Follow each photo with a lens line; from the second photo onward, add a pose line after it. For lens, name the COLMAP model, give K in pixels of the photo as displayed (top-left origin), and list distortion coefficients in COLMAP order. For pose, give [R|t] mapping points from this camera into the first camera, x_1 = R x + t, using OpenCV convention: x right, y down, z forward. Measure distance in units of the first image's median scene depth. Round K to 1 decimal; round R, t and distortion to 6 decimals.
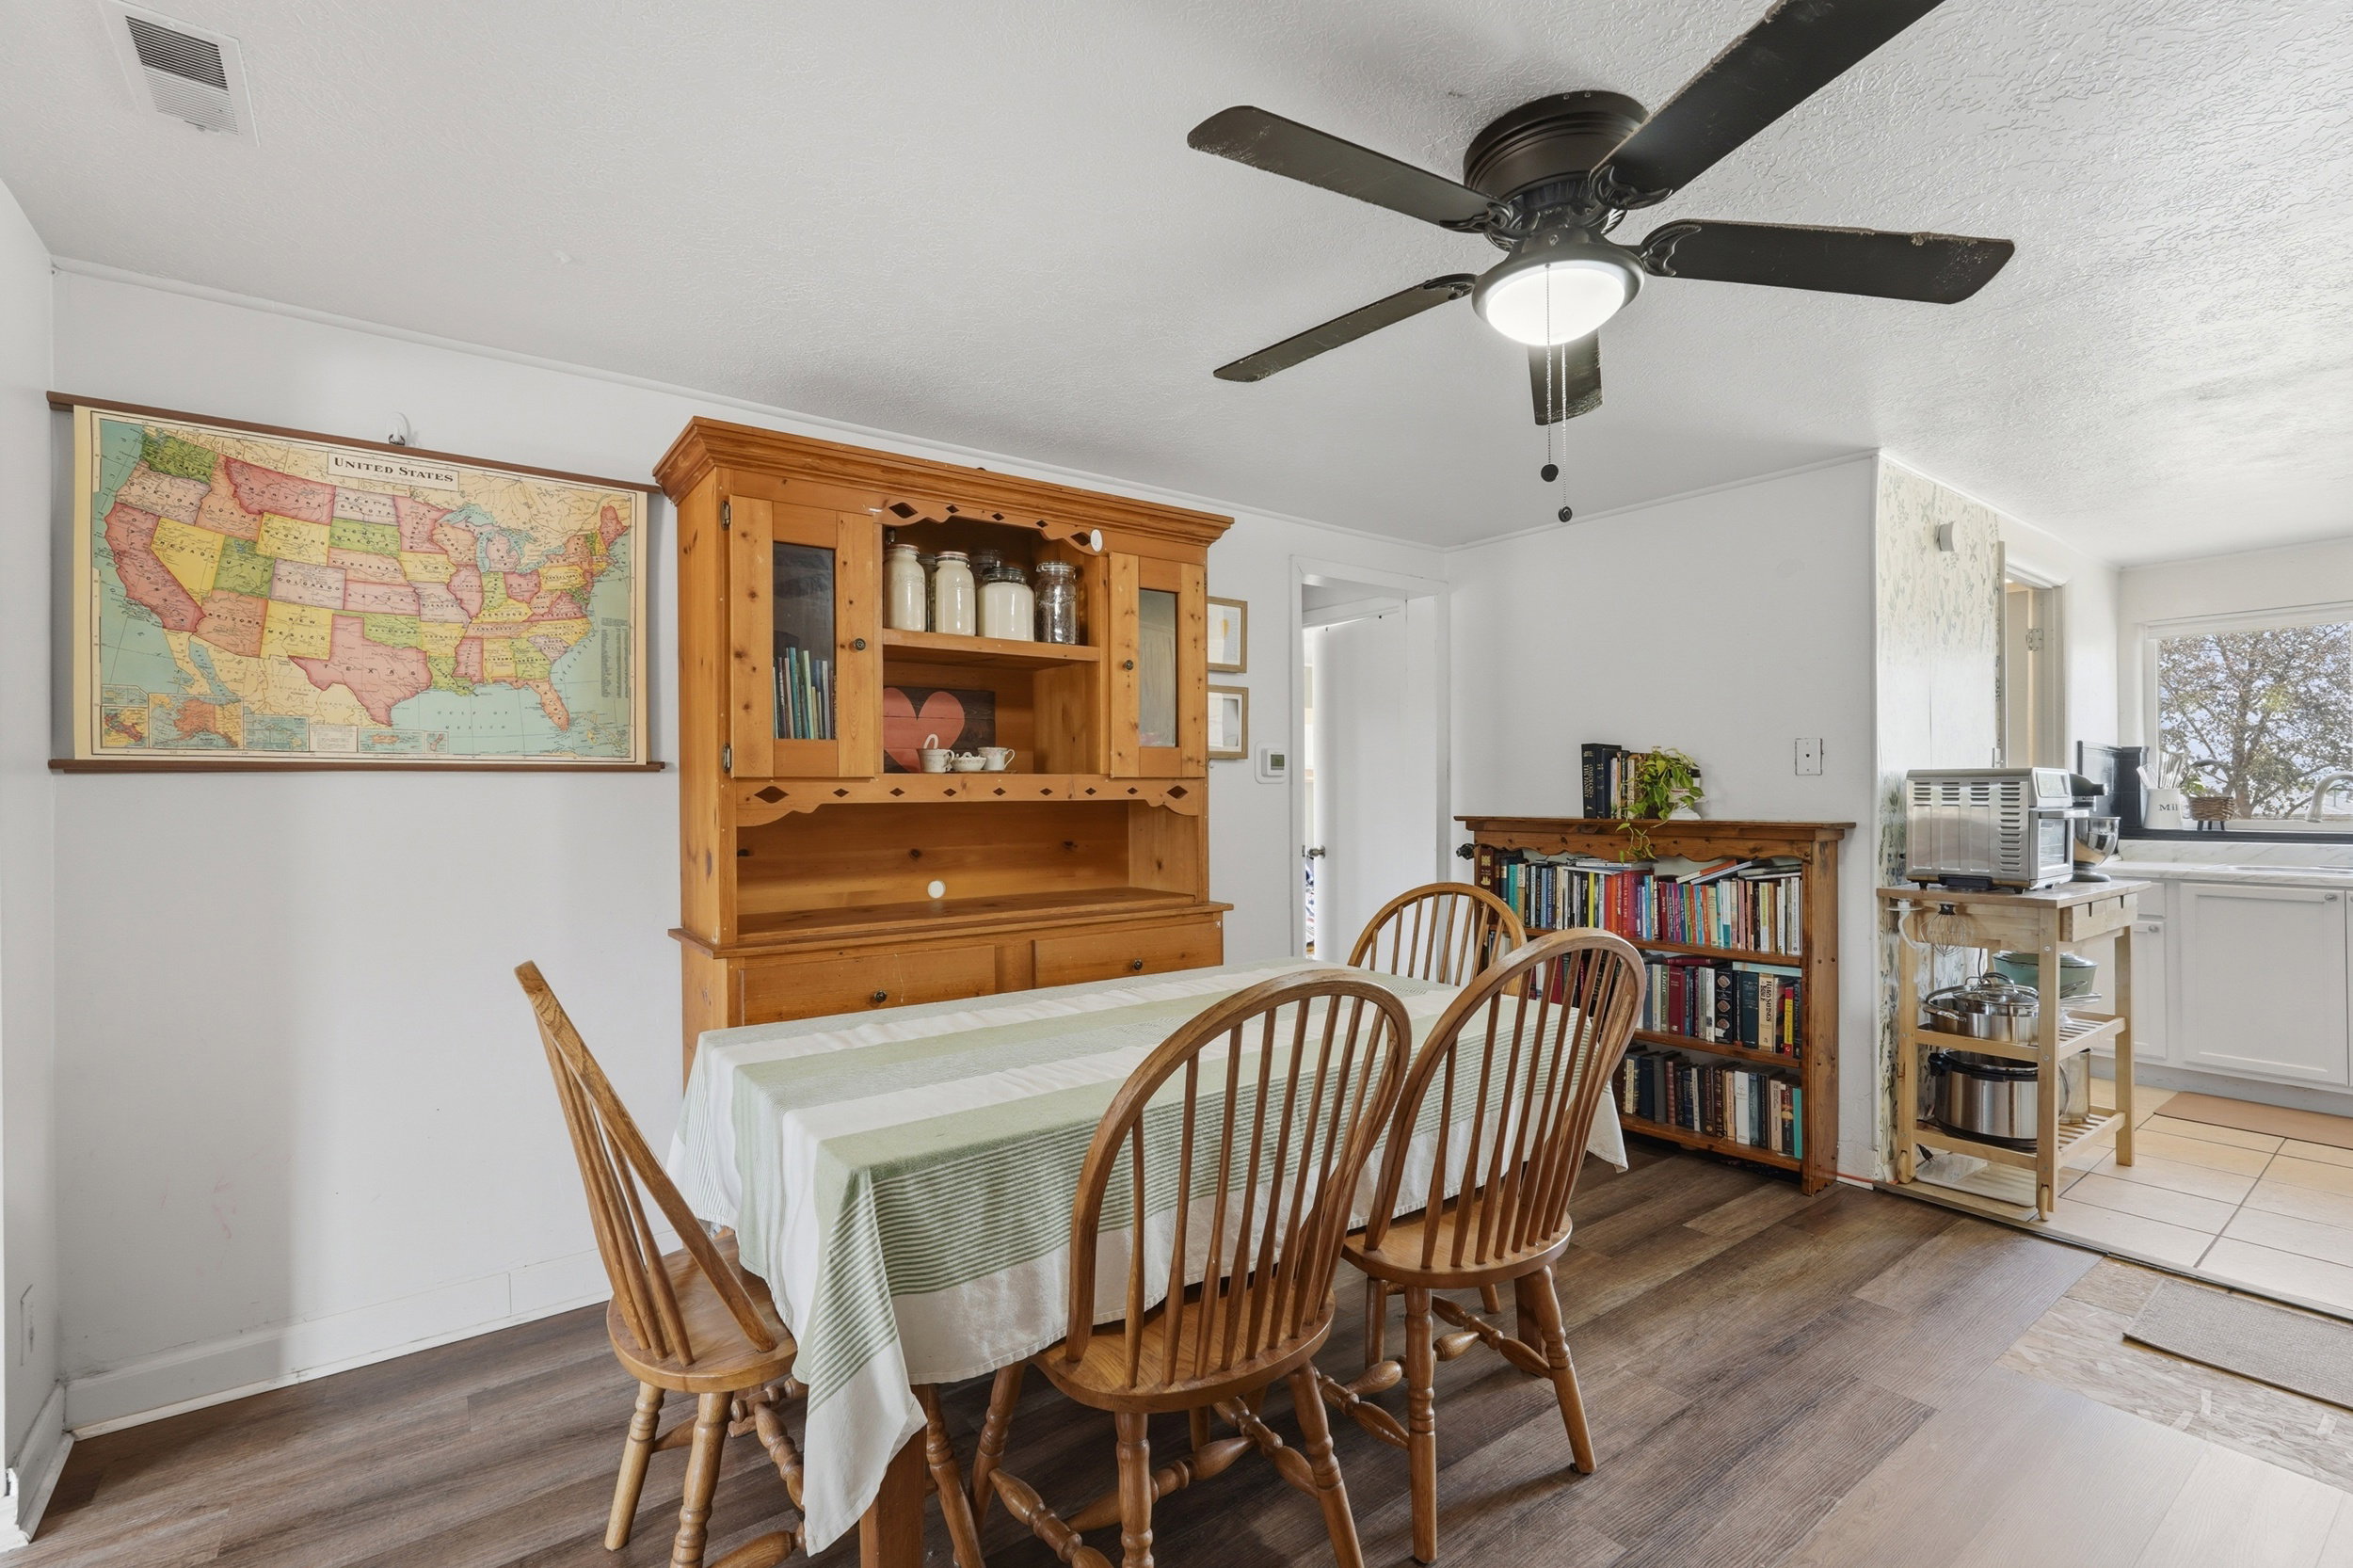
lens RADIAL K [[1052.7, 0, 1182.7], [0, 1052.7, 791.0], [0, 0, 1]] dist [-0.011772, 0.006187]
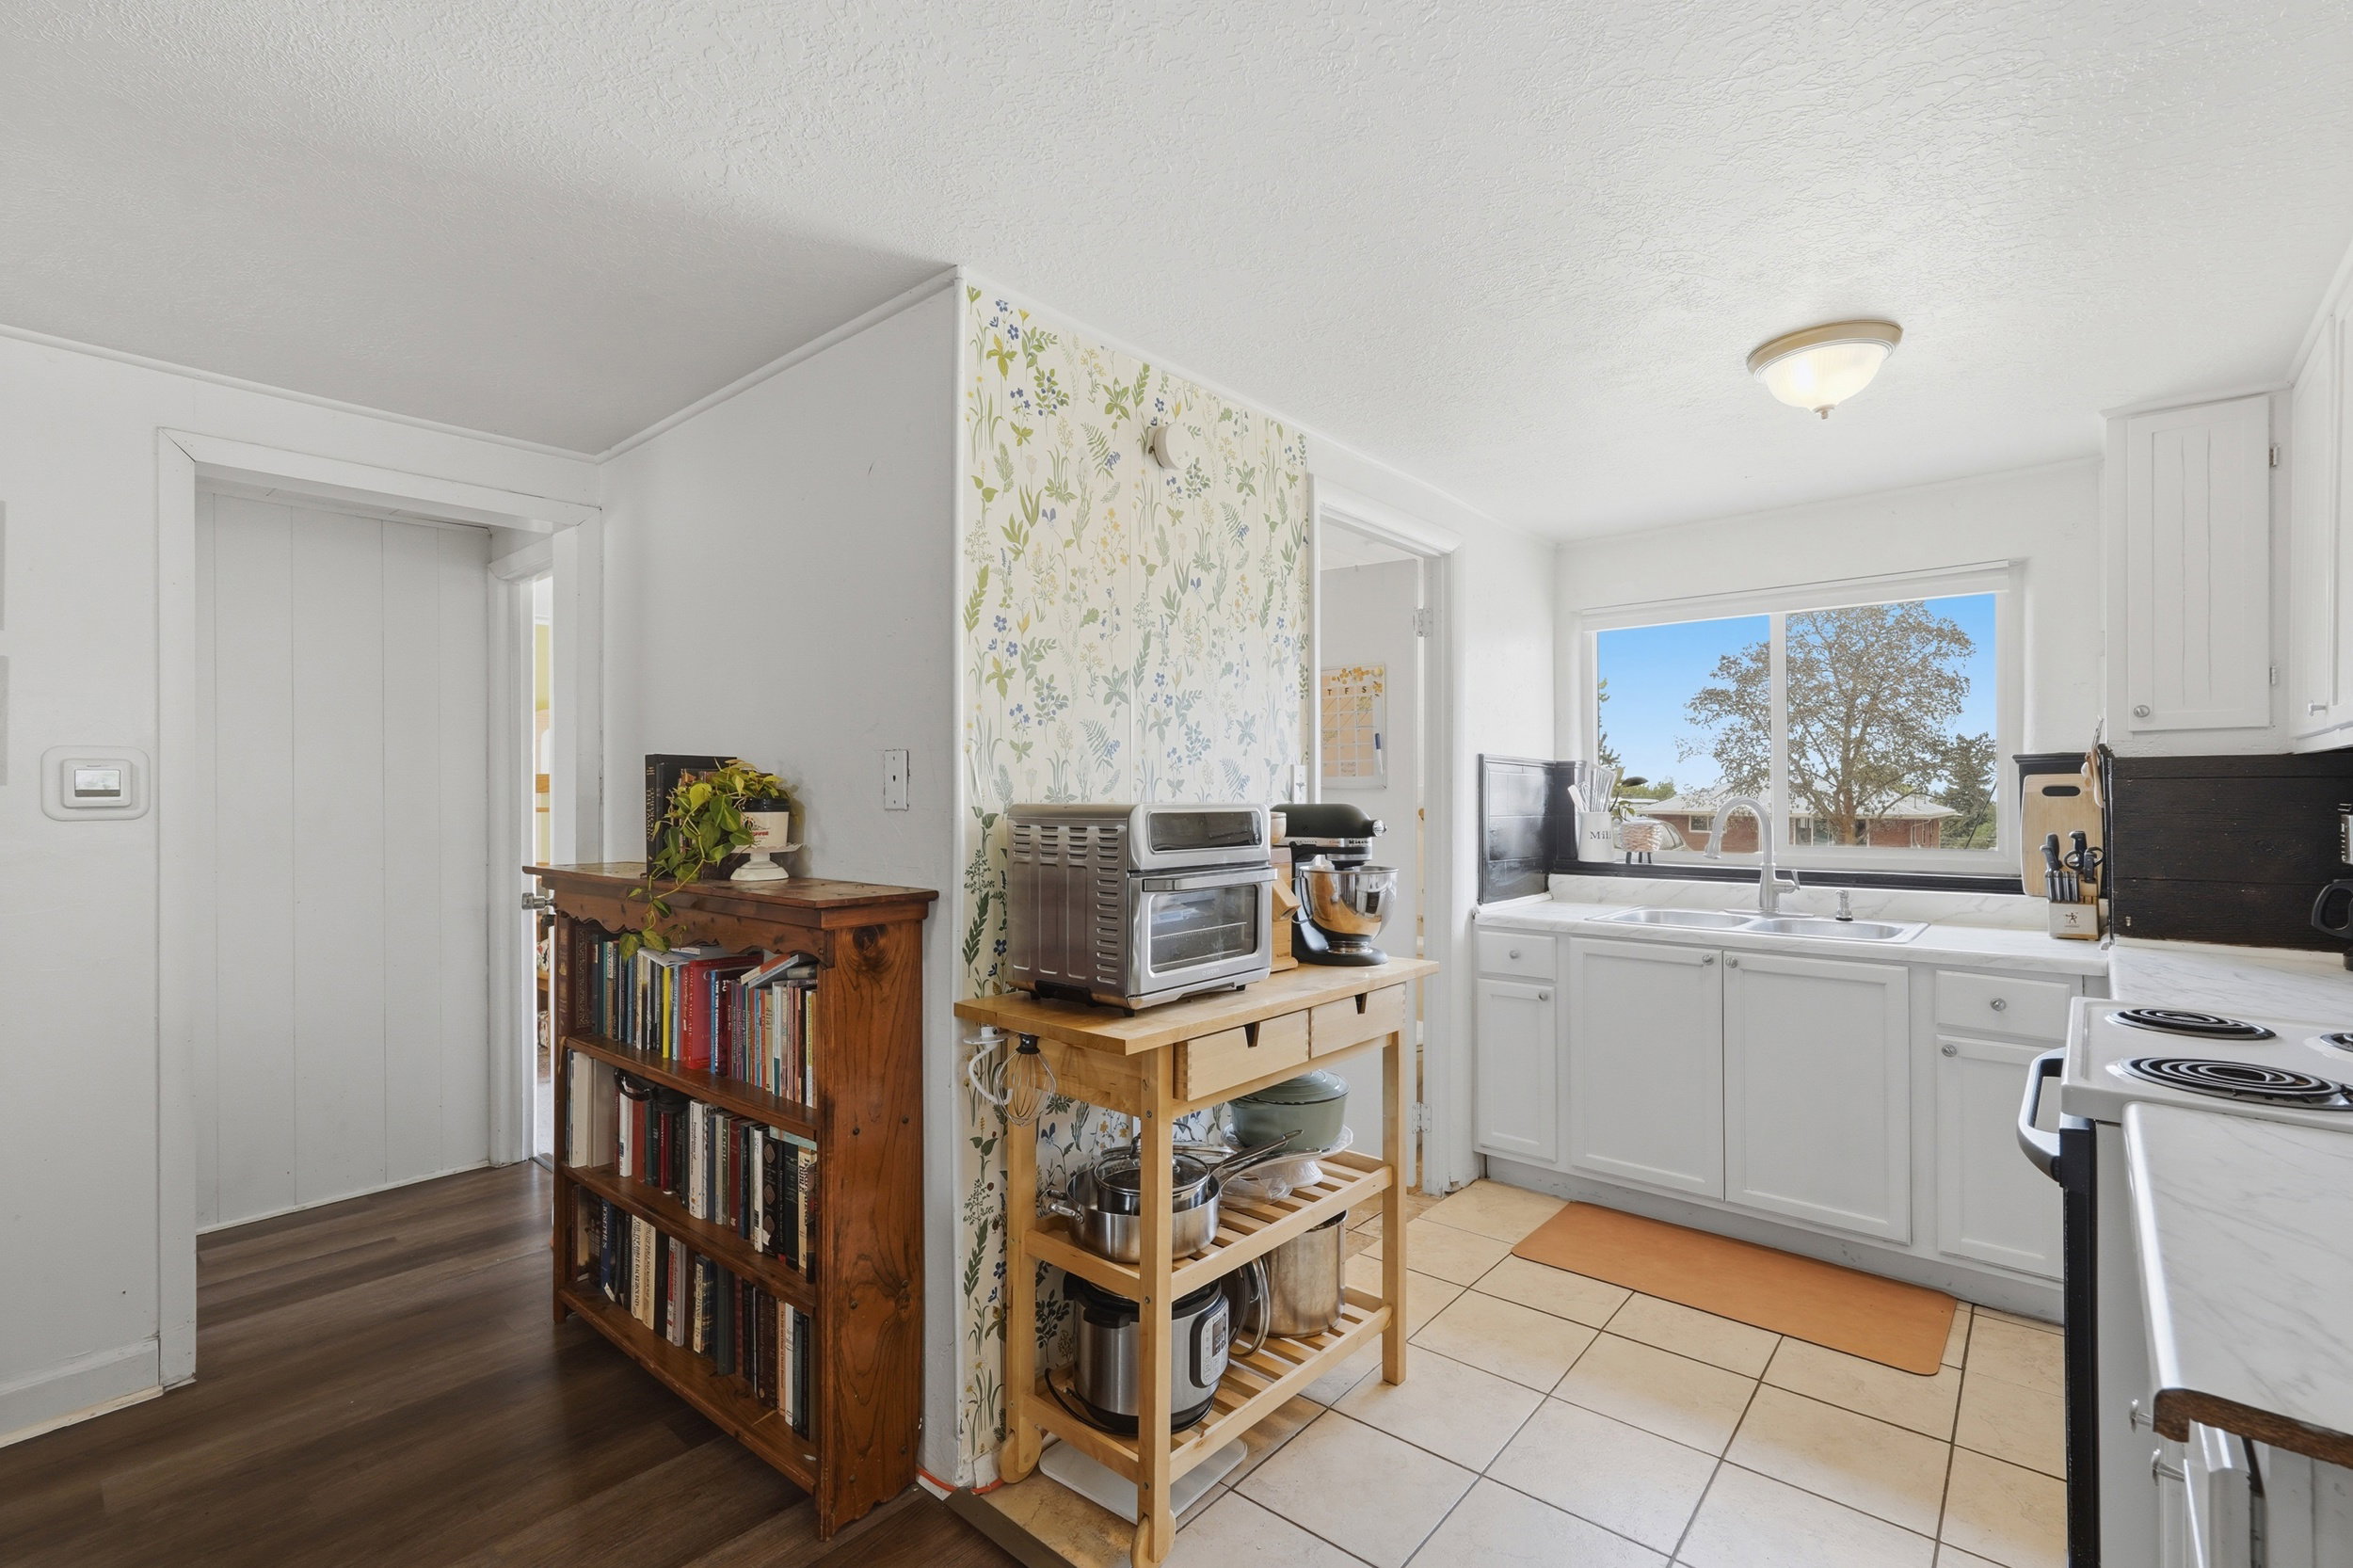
lens RADIAL K [[1052.7, 0, 1189.0], [0, 1052.7, 791.2], [0, 0, 1]] dist [-0.011772, 0.006187]
pose [[0.976211, 0.001898, 0.216815, 0.547367], [-0.001947, 0.999998, 0.000013, -0.022769], [-0.216814, -0.000435, 0.976213, 0.319489]]
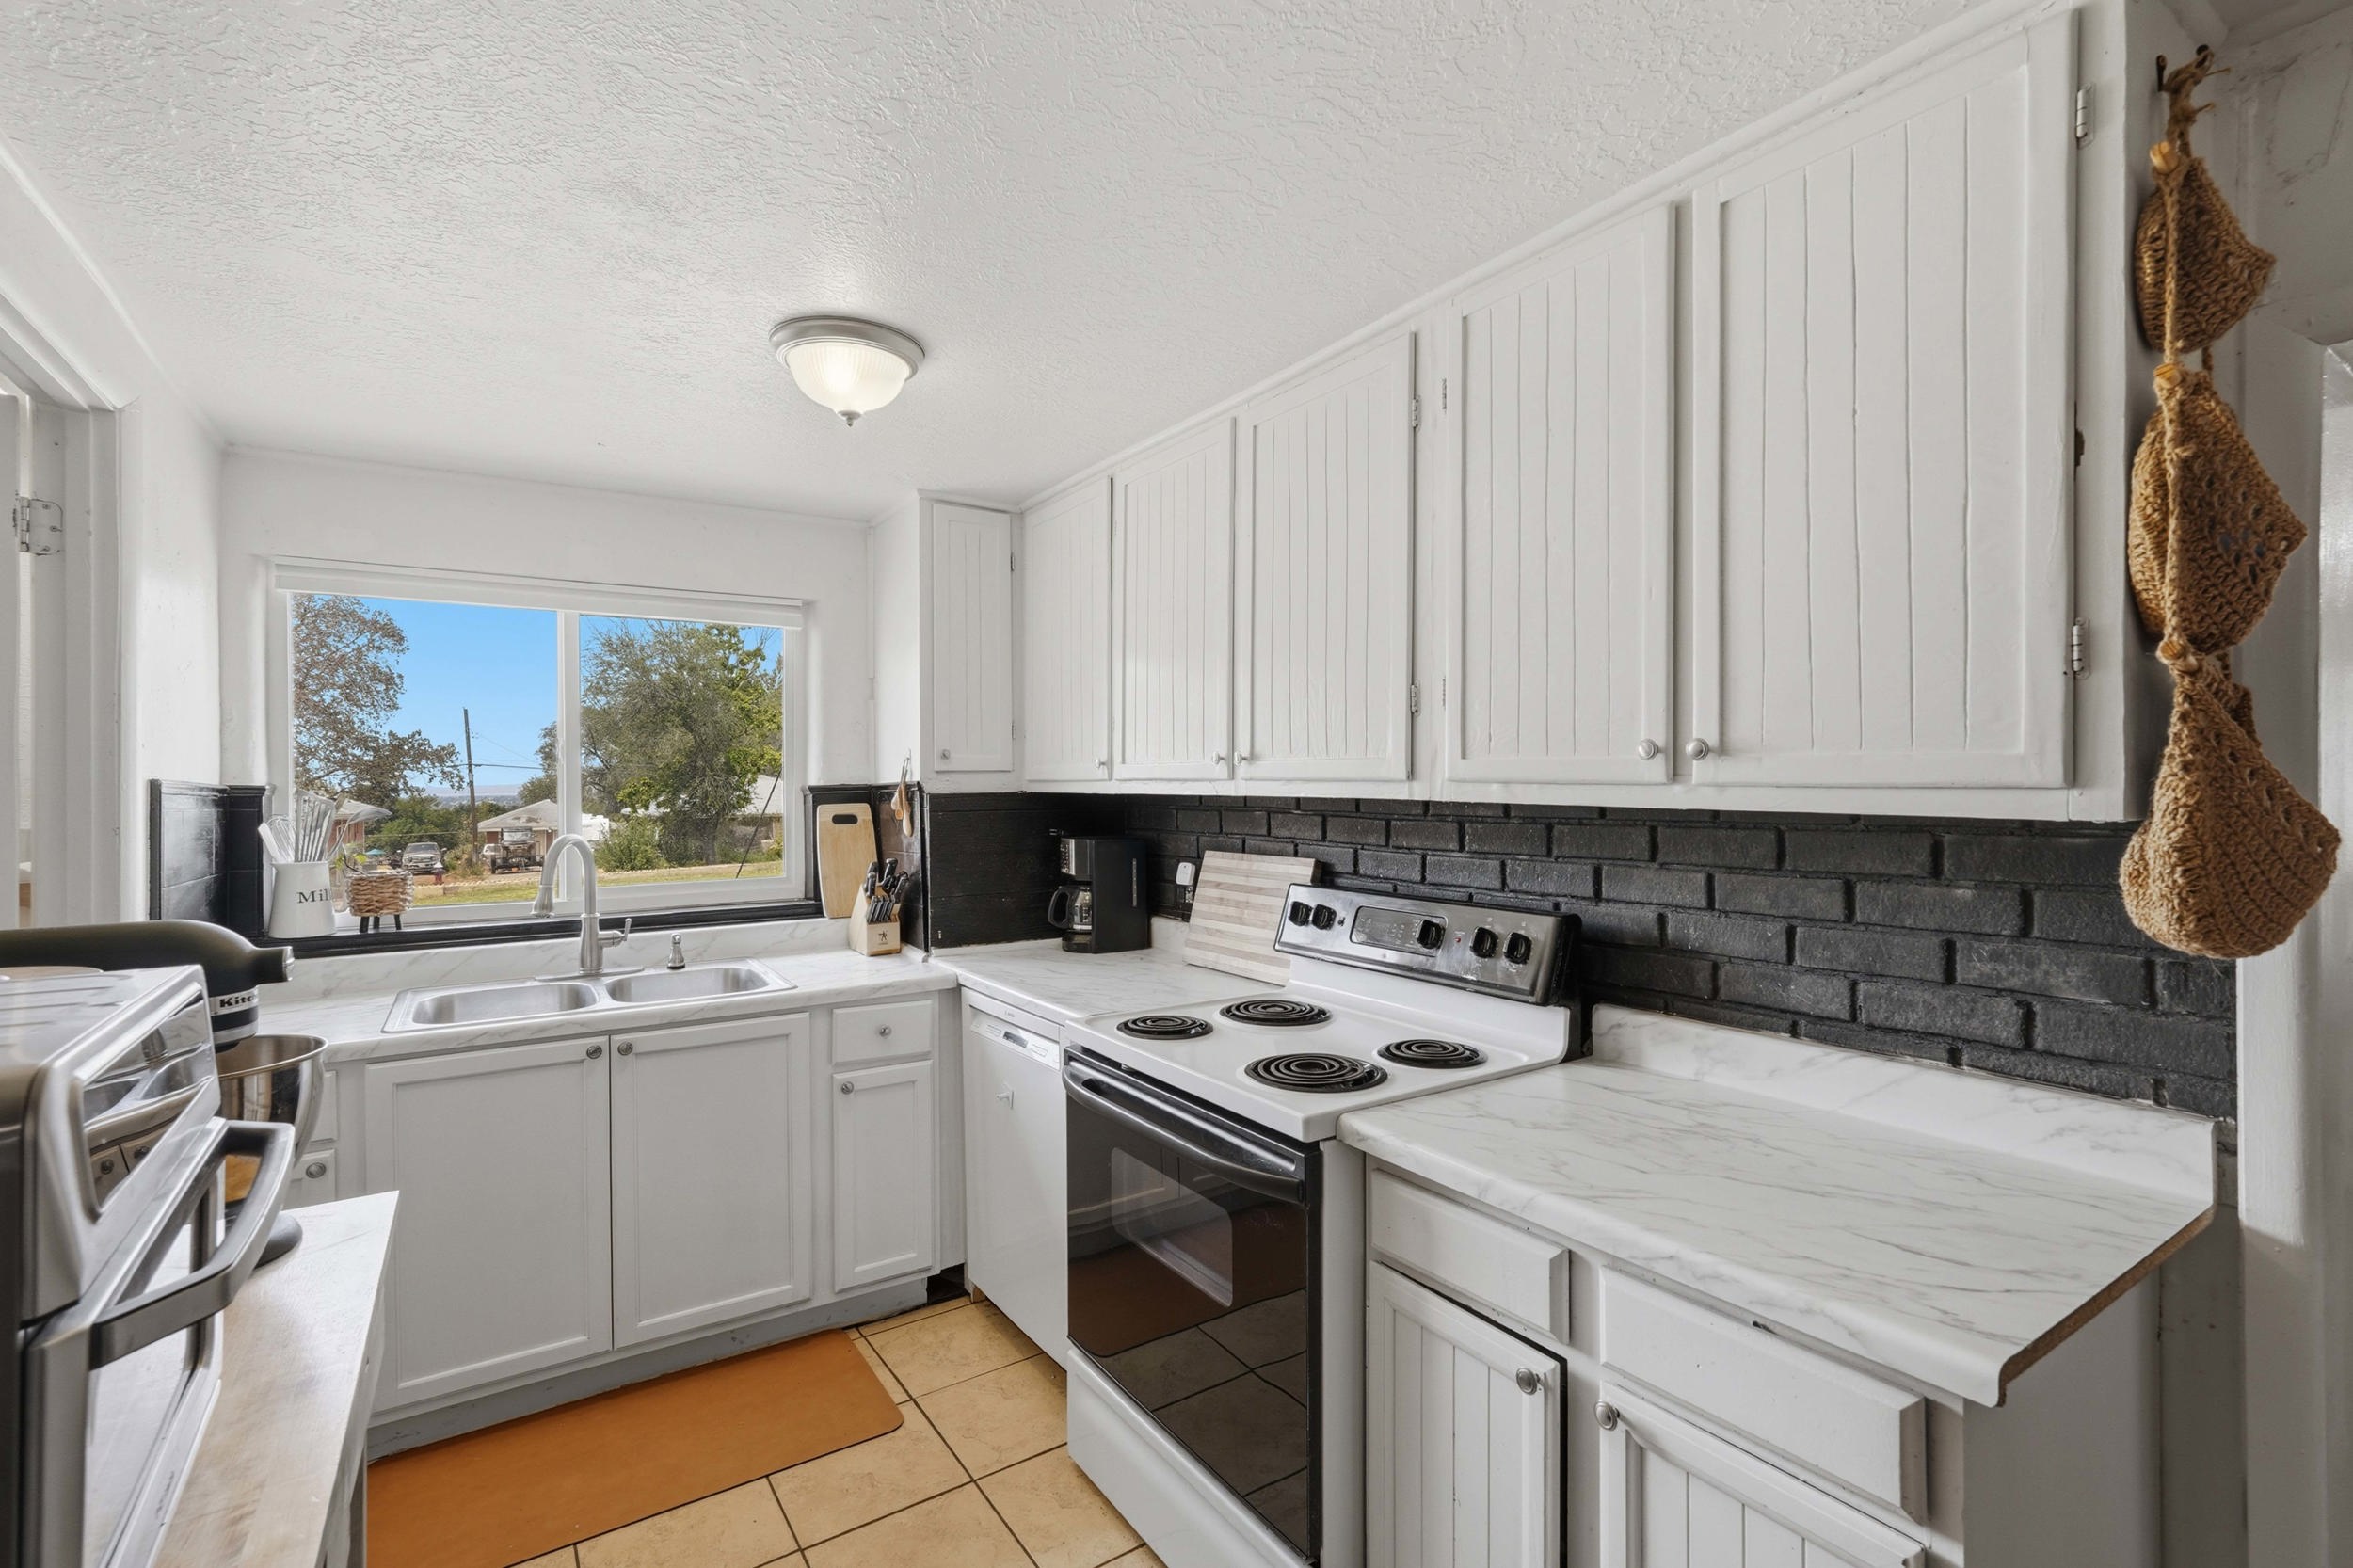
lens RADIAL K [[1052.7, 0, 1173.4], [0, 1052.7, 781.6], [0, 0, 1]] dist [-0.011772, 0.006187]
pose [[0.058156, 0.003661, 0.998301, 0.505569], [0.002771, 0.999989, -0.003829, -0.051451], [-0.998304, 0.002989, 0.058145, 0.626086]]
